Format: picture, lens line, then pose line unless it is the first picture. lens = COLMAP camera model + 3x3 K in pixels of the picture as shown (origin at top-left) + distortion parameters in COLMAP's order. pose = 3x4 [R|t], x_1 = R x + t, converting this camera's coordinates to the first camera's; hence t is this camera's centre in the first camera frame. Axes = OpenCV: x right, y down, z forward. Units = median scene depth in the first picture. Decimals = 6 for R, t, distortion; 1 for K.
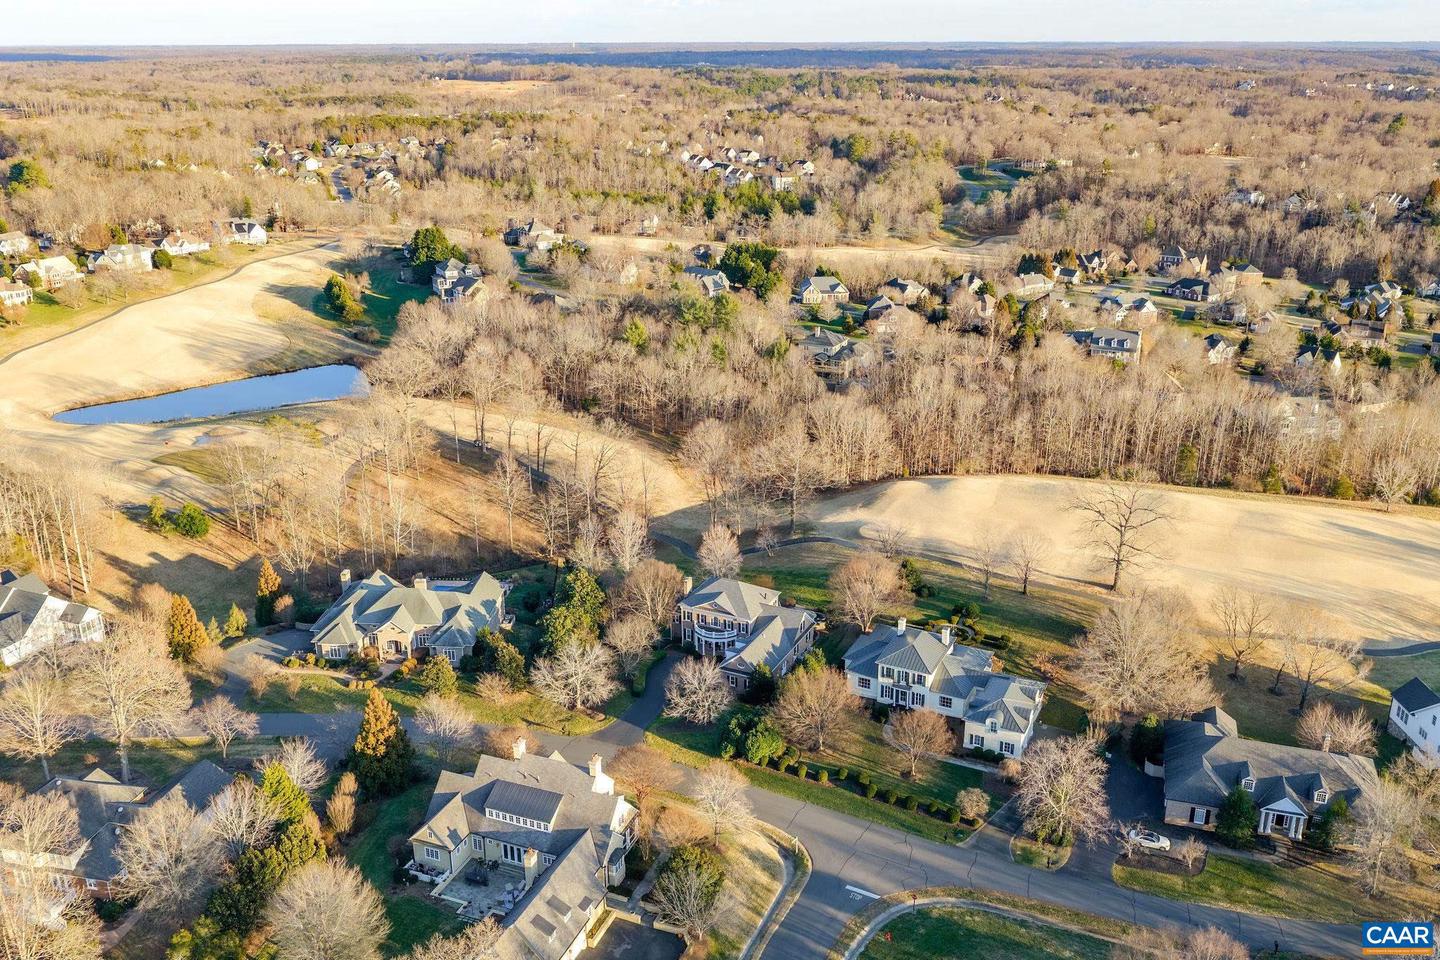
lens RADIAL K [[1180.8, 0, 728.7], [0, 1180.8, 489.6], [0, 0, 1]] dist [0.023321, -0.049139]
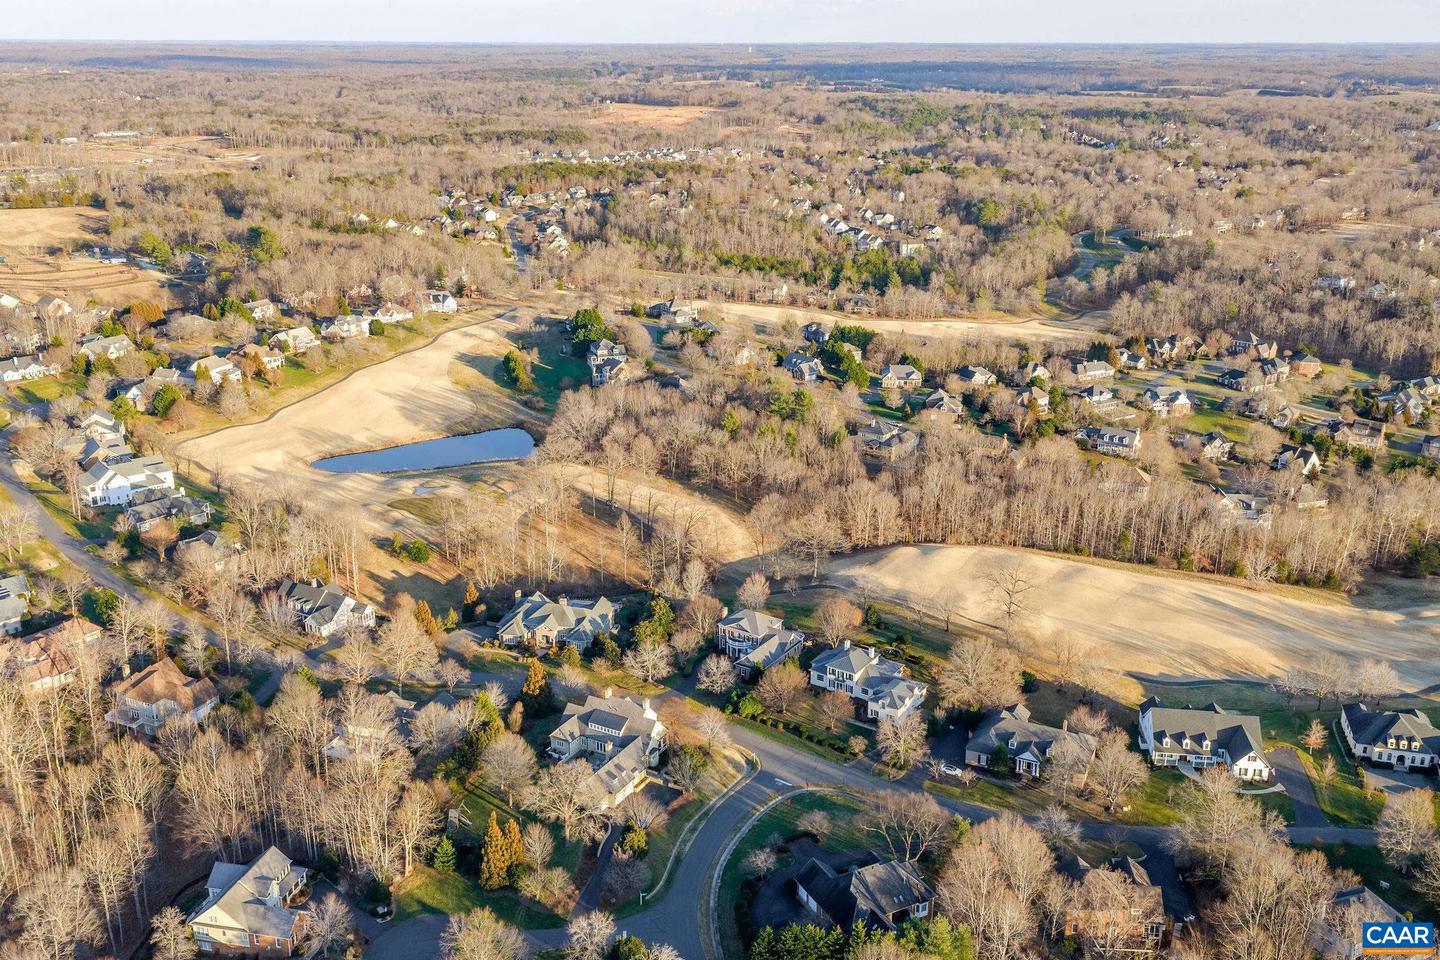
lens RADIAL K [[1180.8, 0, 726.5], [0, 1180.8, 473.5], [0, 0, 1]] dist [0.023321, -0.049139]
pose [[0.991169, 0.044680, -0.124852, 0.096899], [-0.049275, 0.998208, -0.033958, -0.032281], [0.123111, 0.039810, 0.991594, -0.363380]]
